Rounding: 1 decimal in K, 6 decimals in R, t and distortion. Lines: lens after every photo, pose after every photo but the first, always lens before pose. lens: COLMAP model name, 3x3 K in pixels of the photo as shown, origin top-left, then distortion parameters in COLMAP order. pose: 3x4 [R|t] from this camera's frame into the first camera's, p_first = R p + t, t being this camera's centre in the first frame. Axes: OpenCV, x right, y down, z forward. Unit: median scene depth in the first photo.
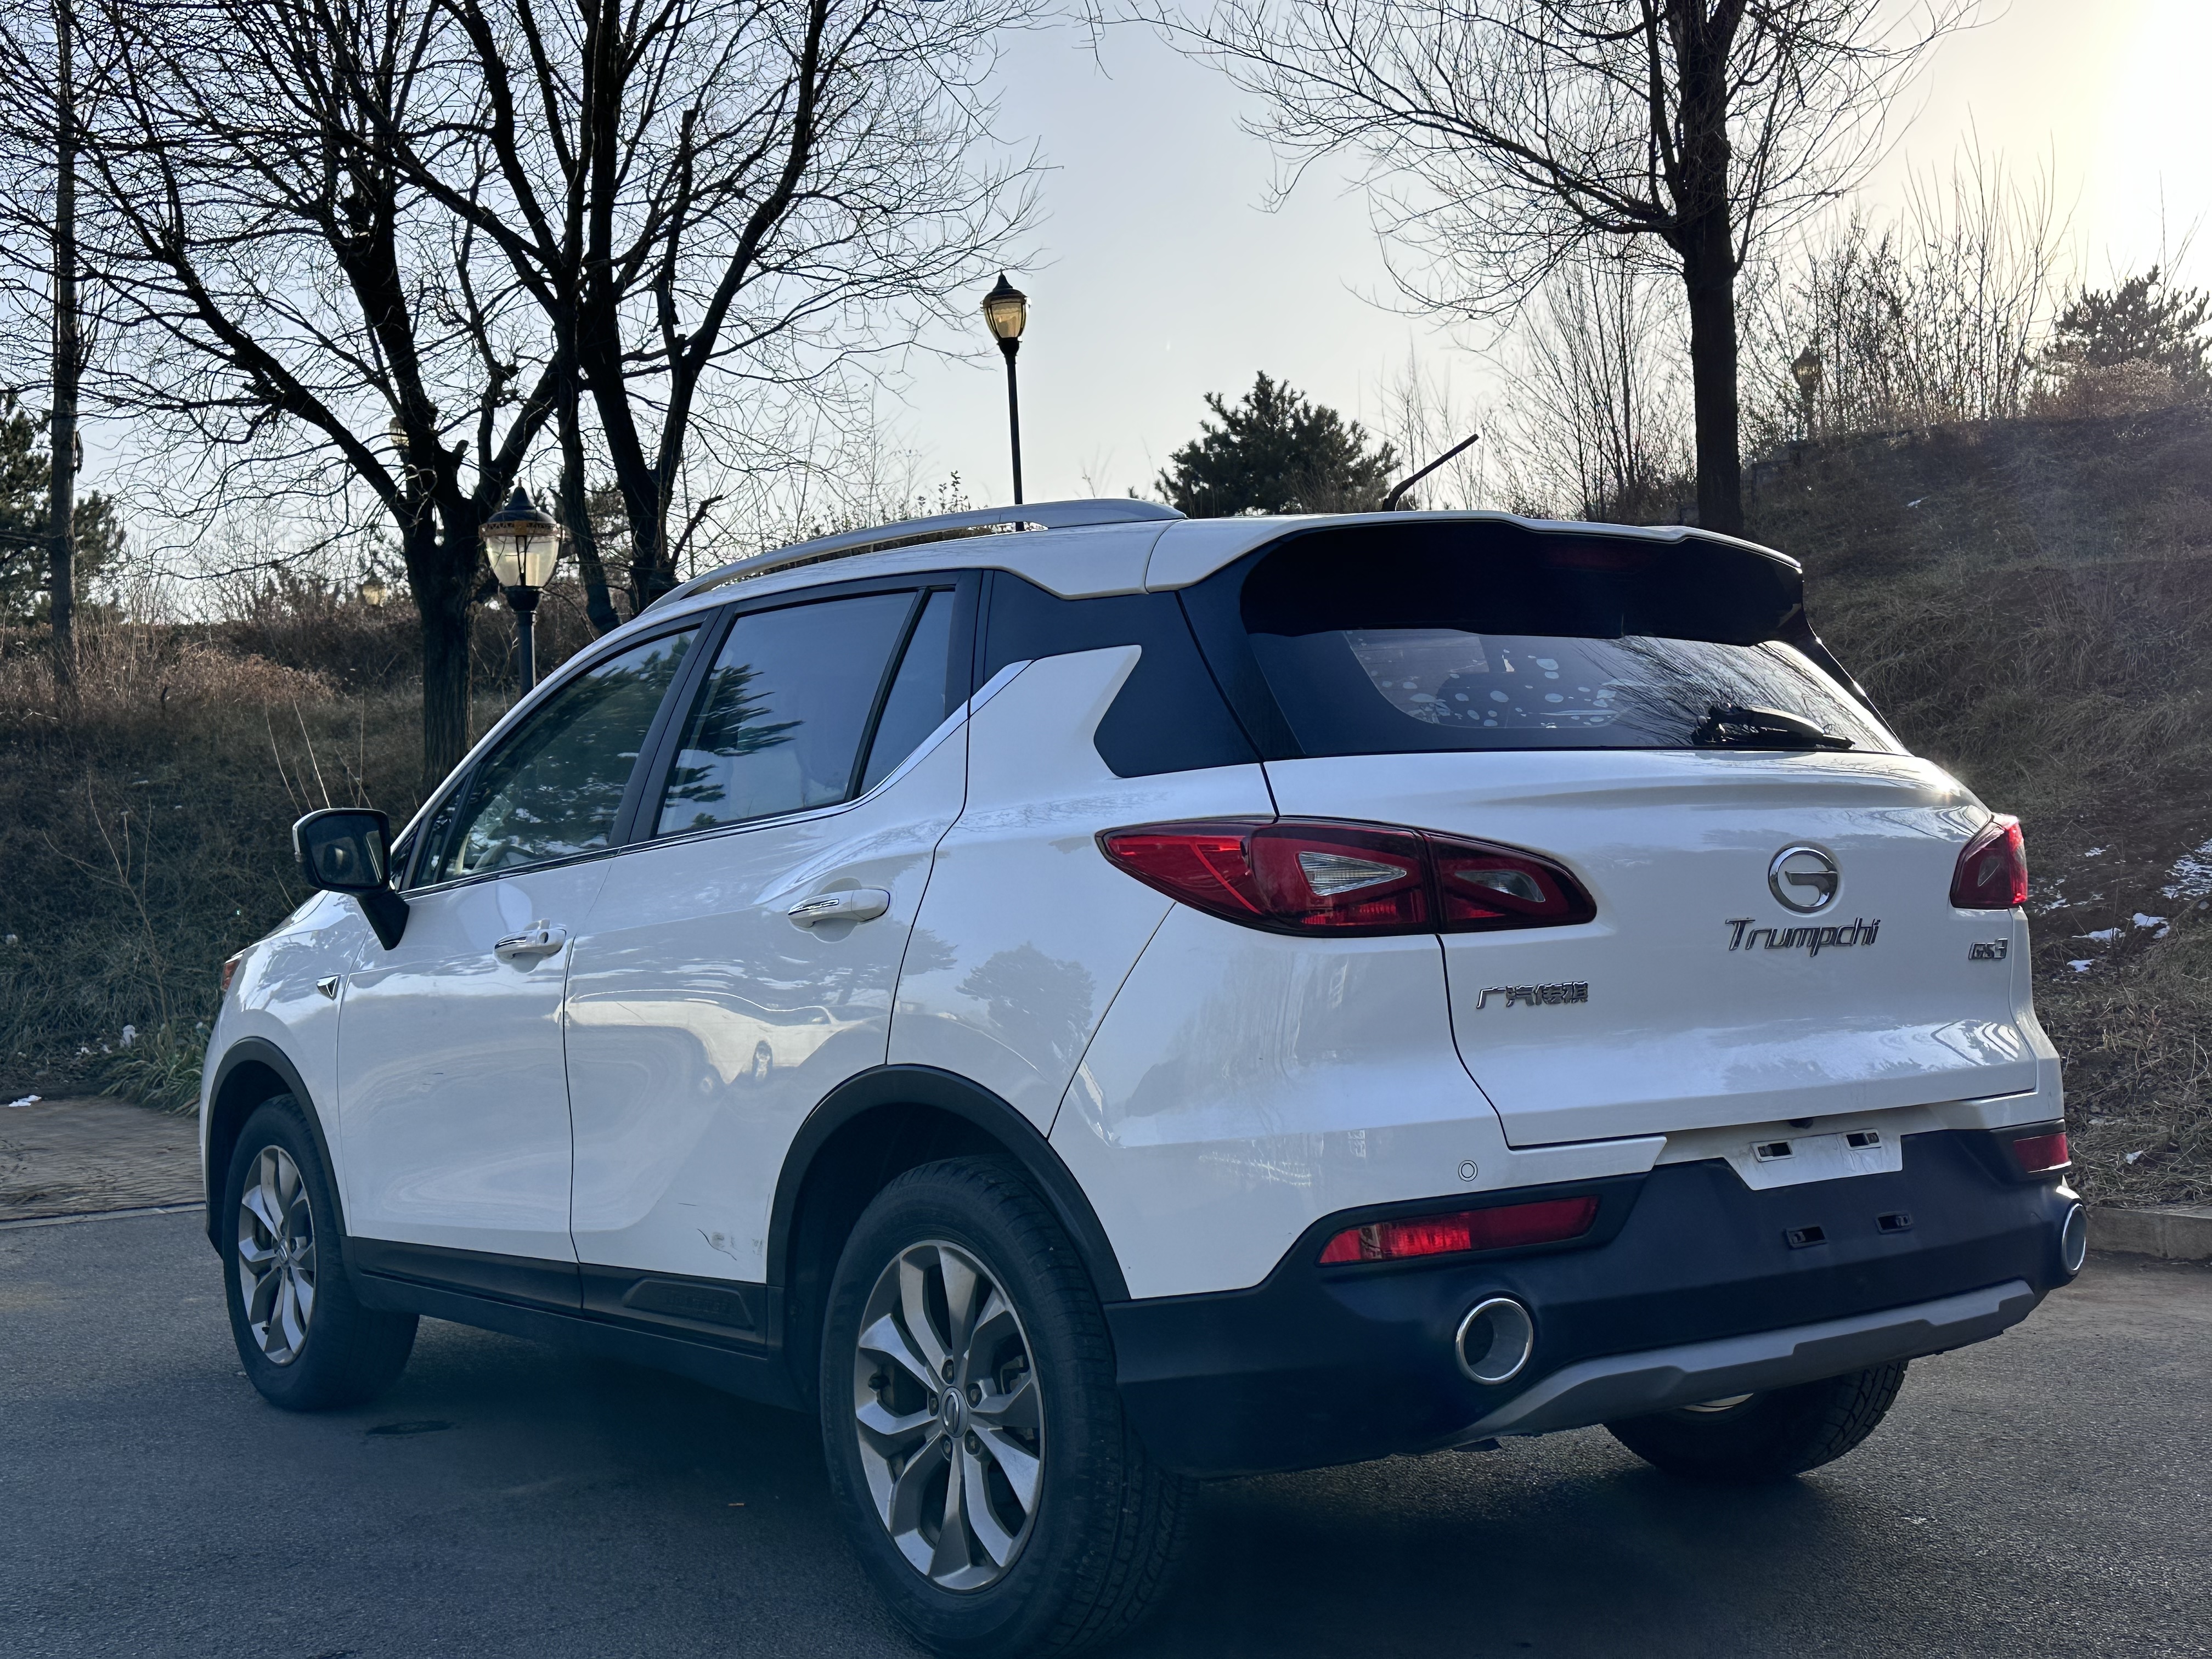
lens RADIAL K [[2502.5, 0, 1109.4], [0, 2502.5, 835.9], [0, 0, 1]] dist [0.016552, 0.000000]
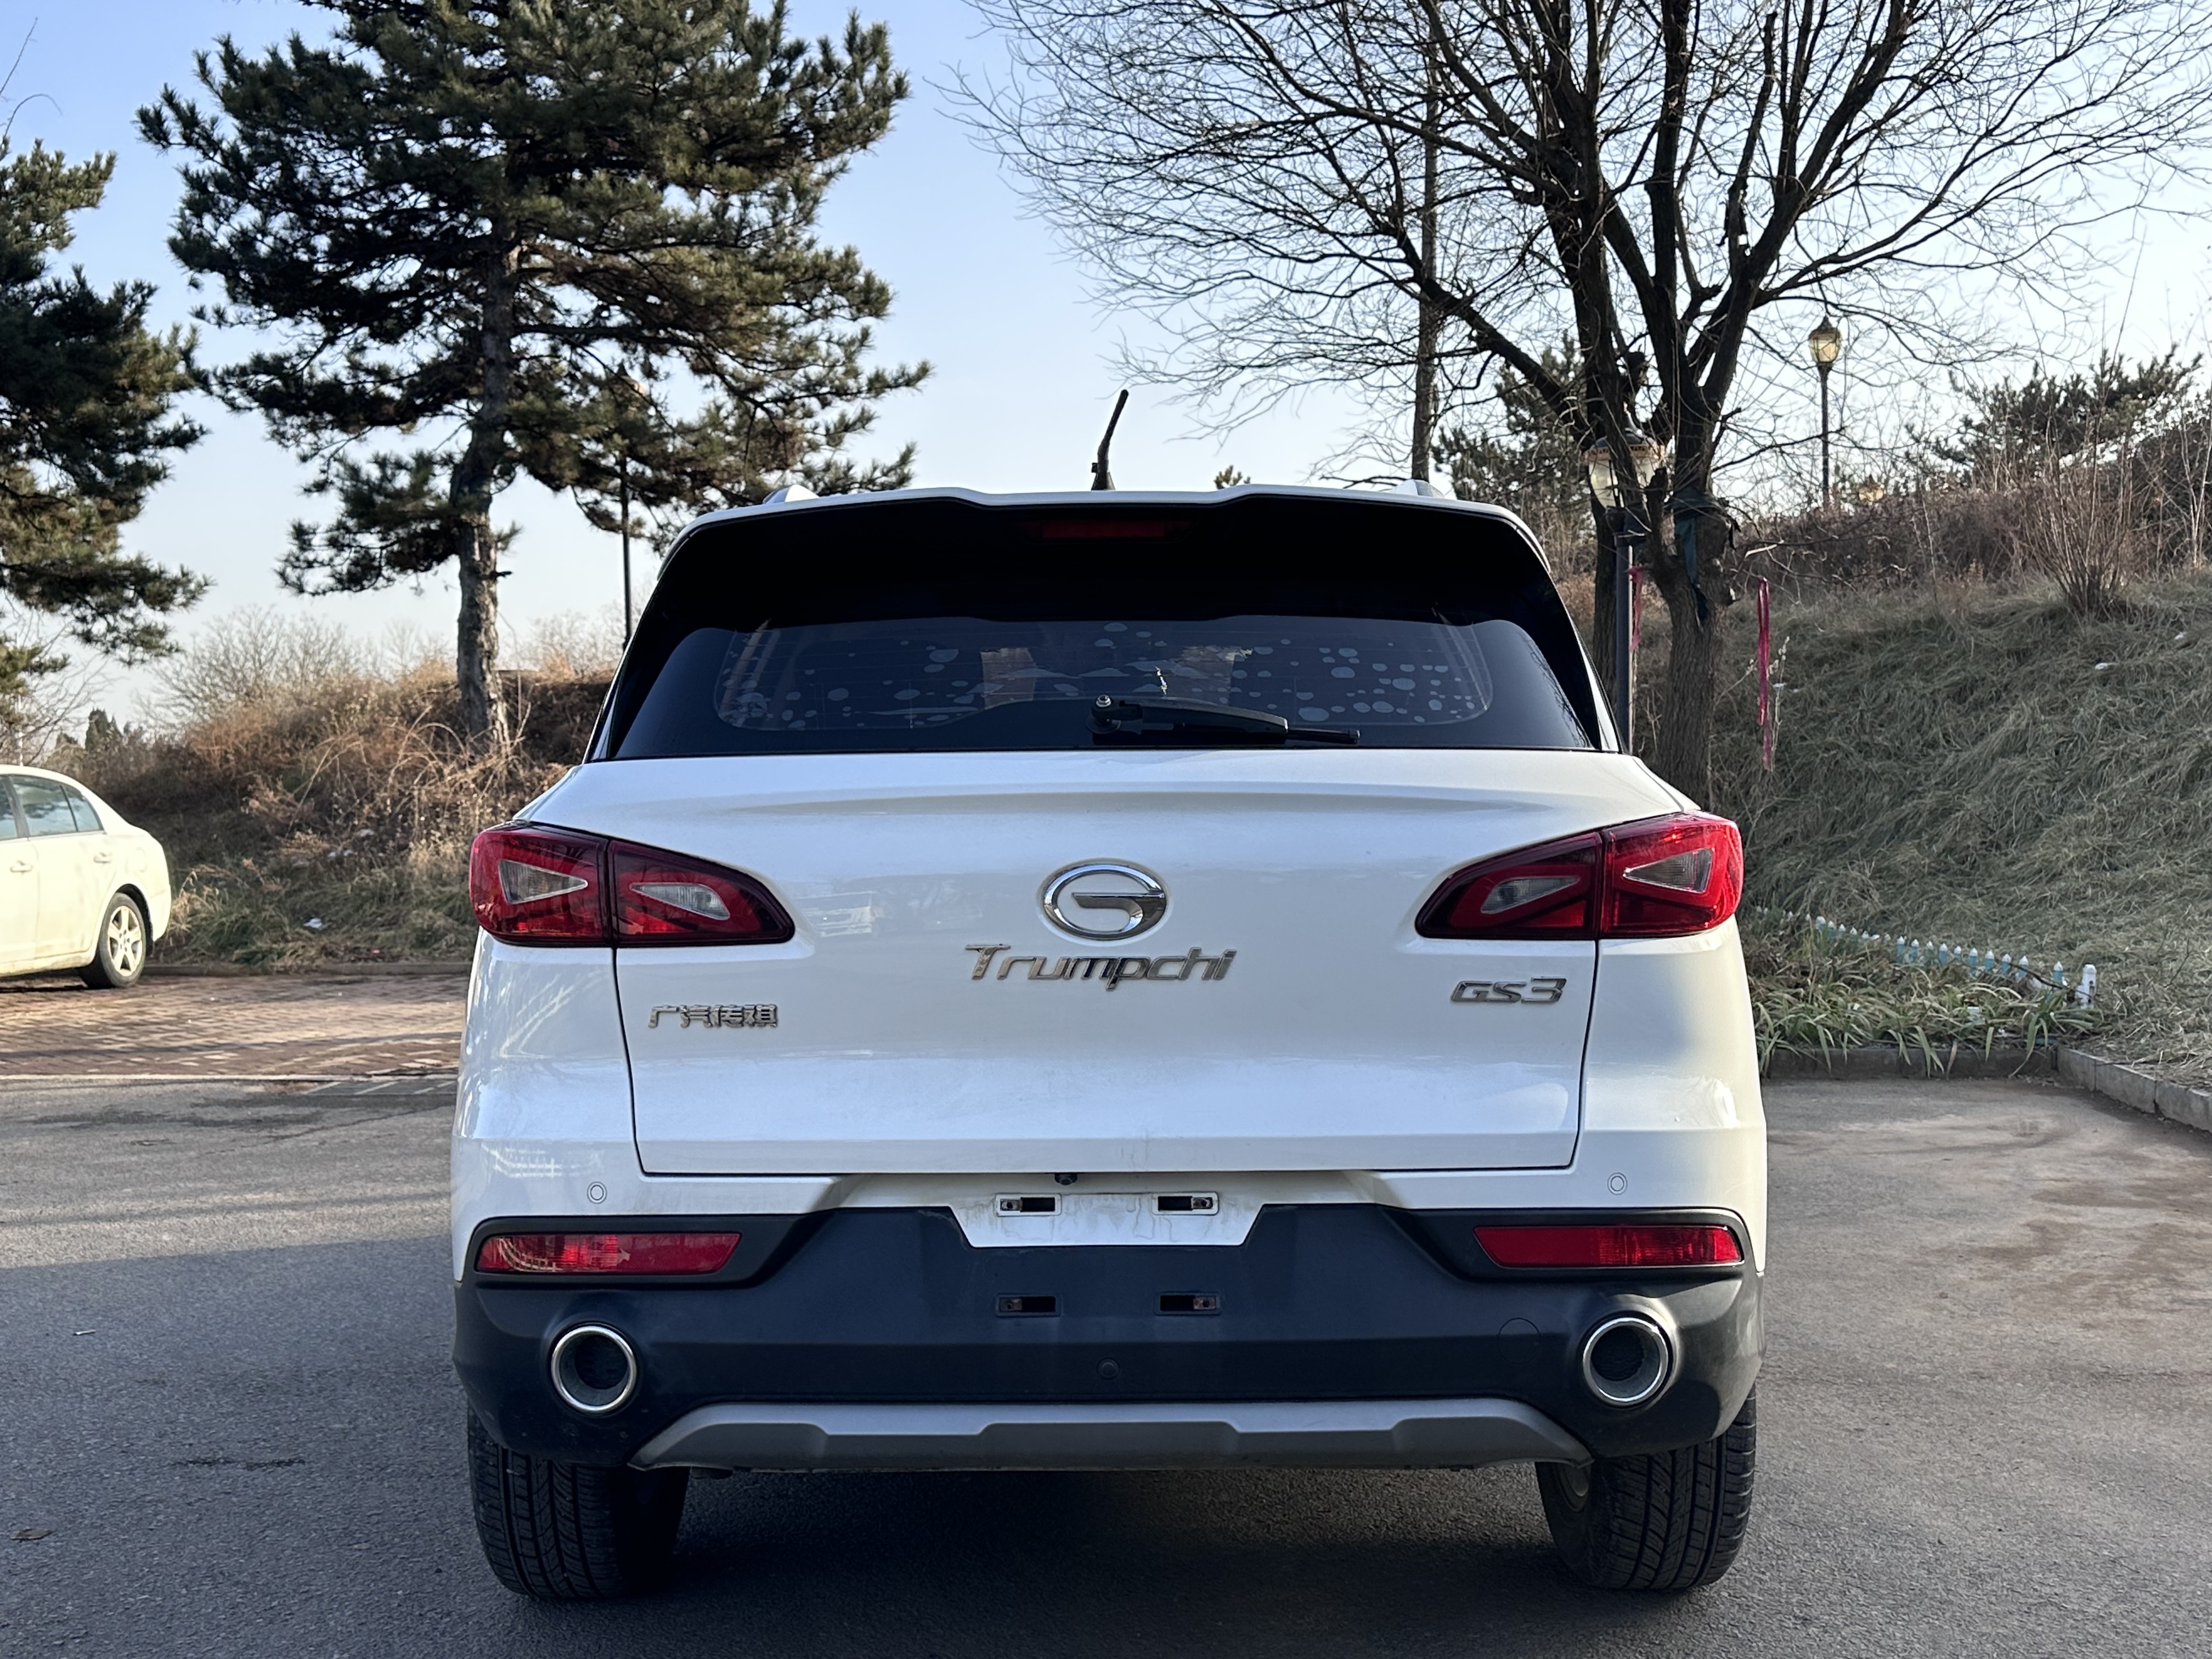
lens RADIAL K [[2389.8, 0, 1104.9], [0, 2389.8, 827.2], [0, 0, 1]] dist [0.026910, 0.000000]
pose [[0.811383, 0.023947, -0.584024, 0.783462], [-0.000572, 0.999192, 0.040176, -0.043638], [0.584514, -0.032264, 0.810742, 0.329419]]
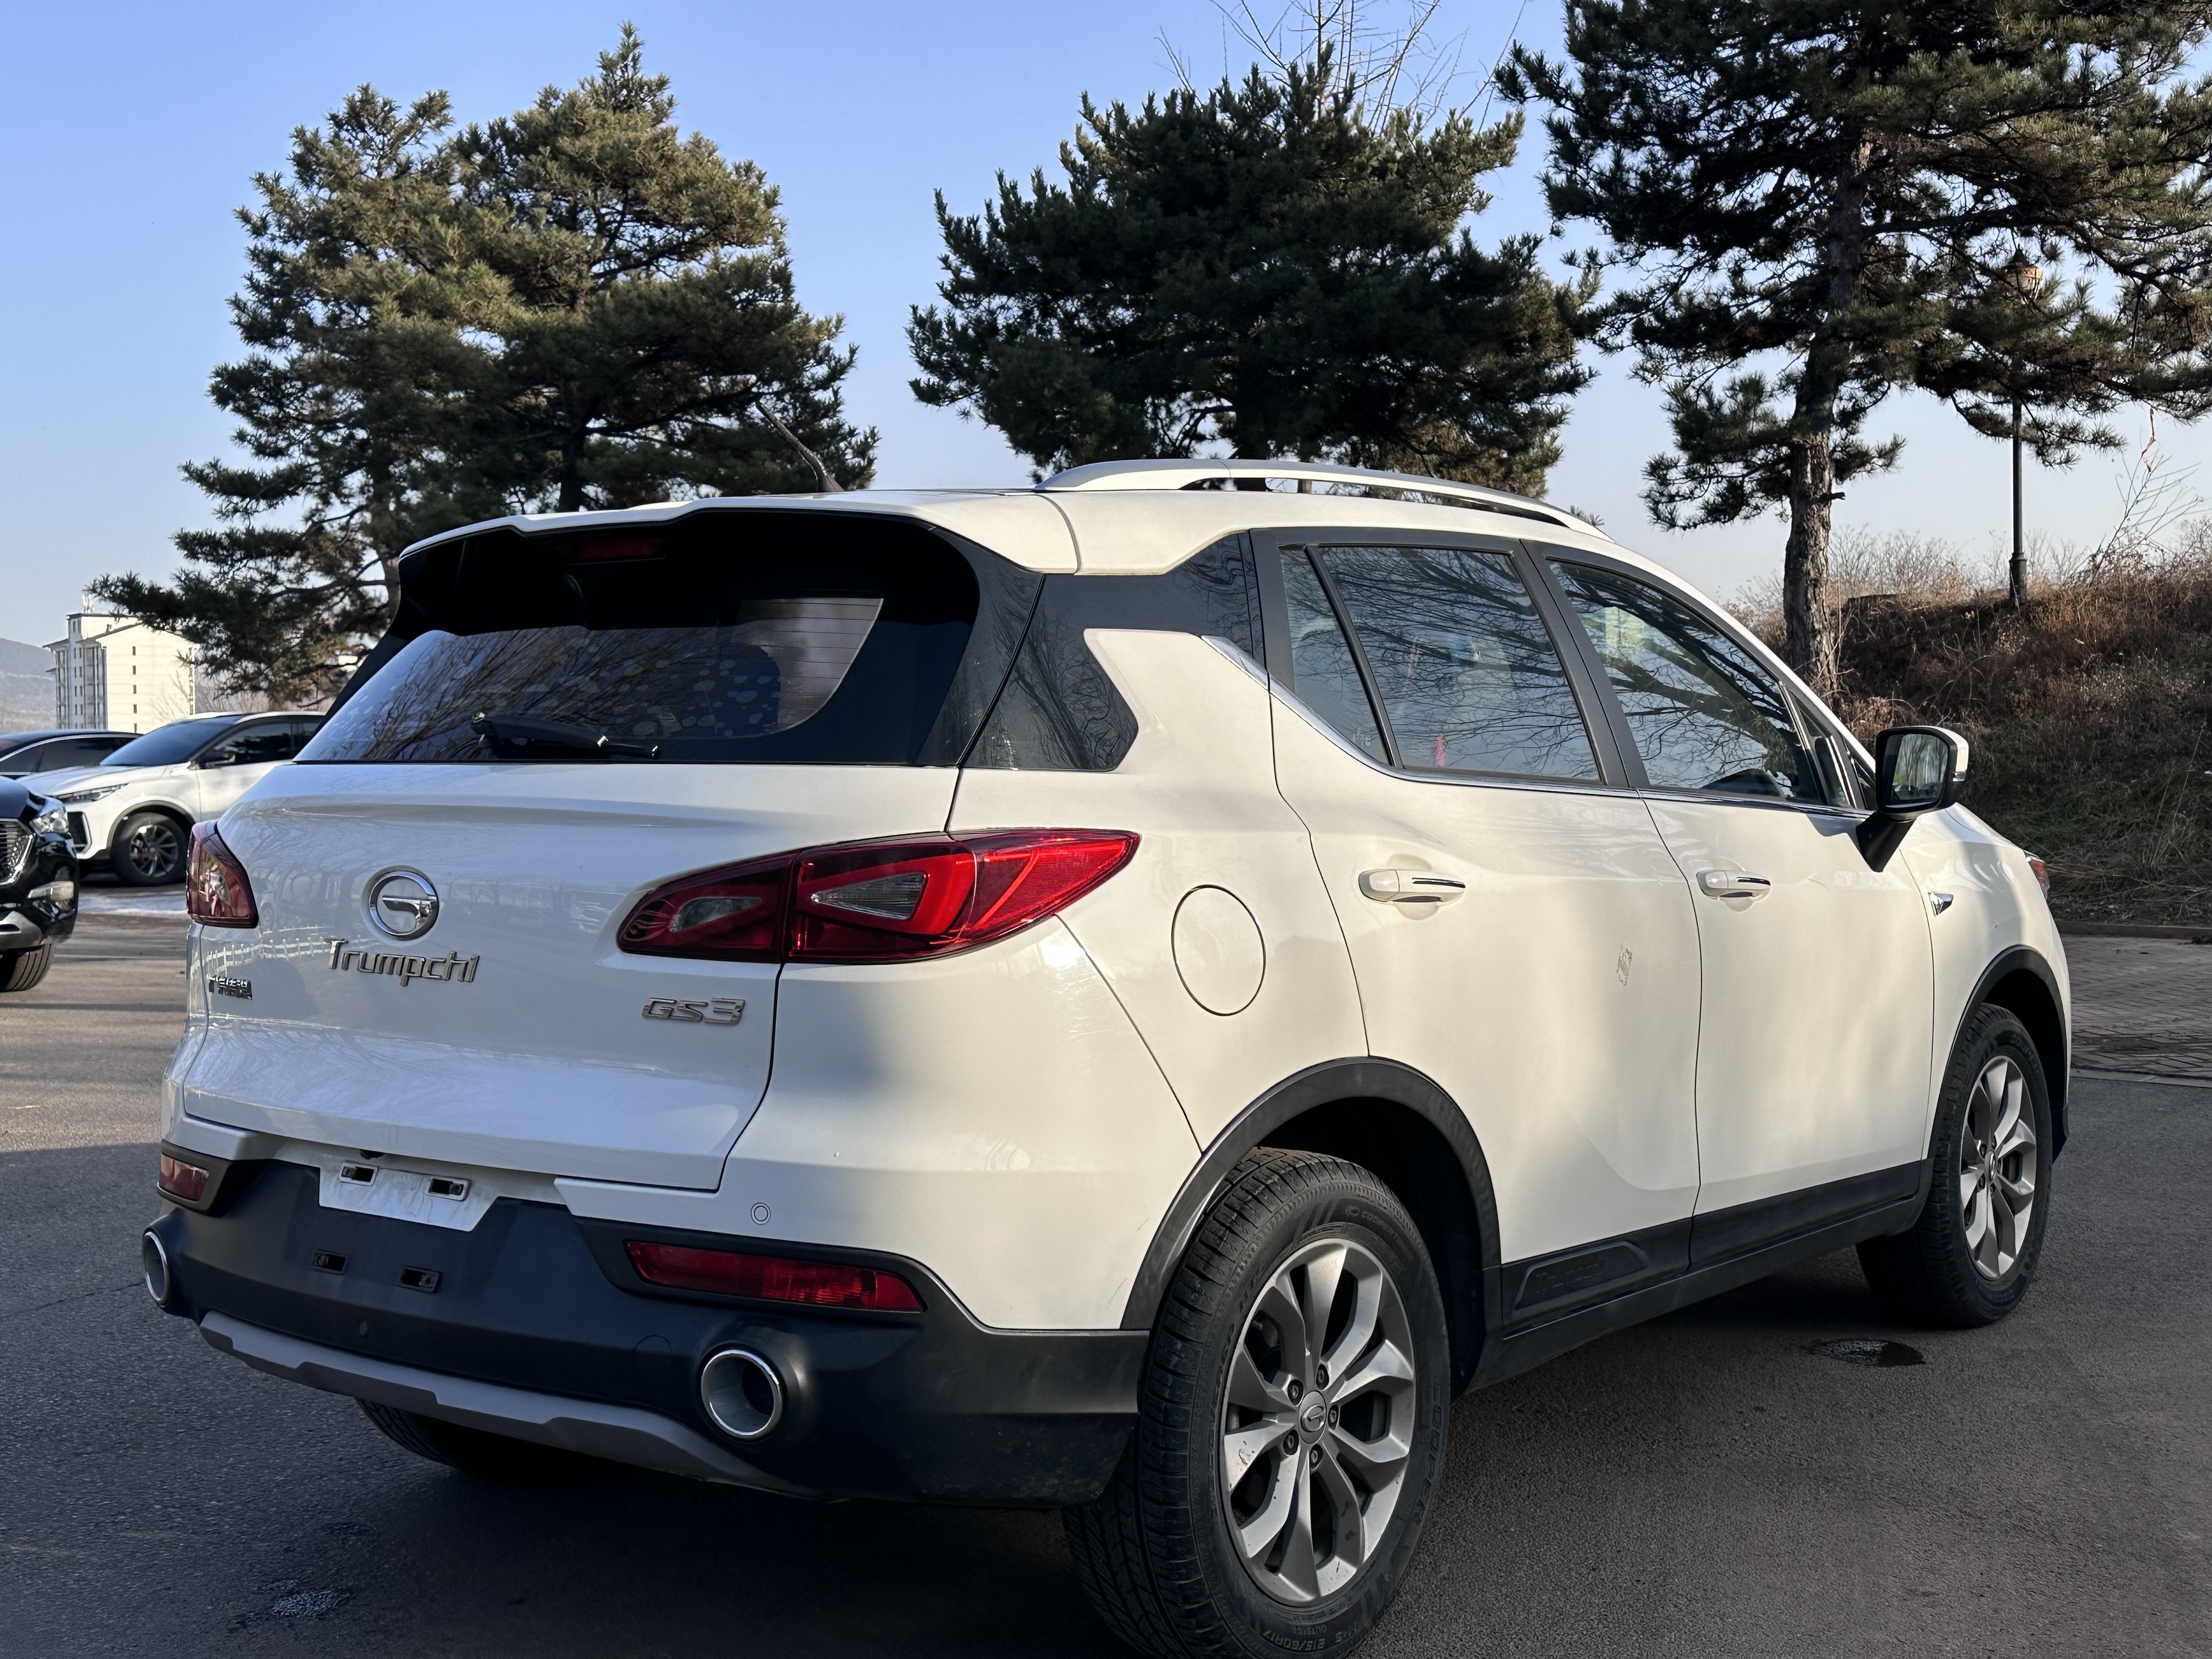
lens RADIAL K [[2467.2, 0, 1101.8], [0, 2467.2, 835.9], [0, 0, 1]] dist [0.072836, 0.000000]
pose [[0.275815, 0.057531, -0.959488, 1.292797], [0.024169, 0.997477, 0.066756, -0.068295], [0.960907, -0.041602, 0.273729, 1.020720]]
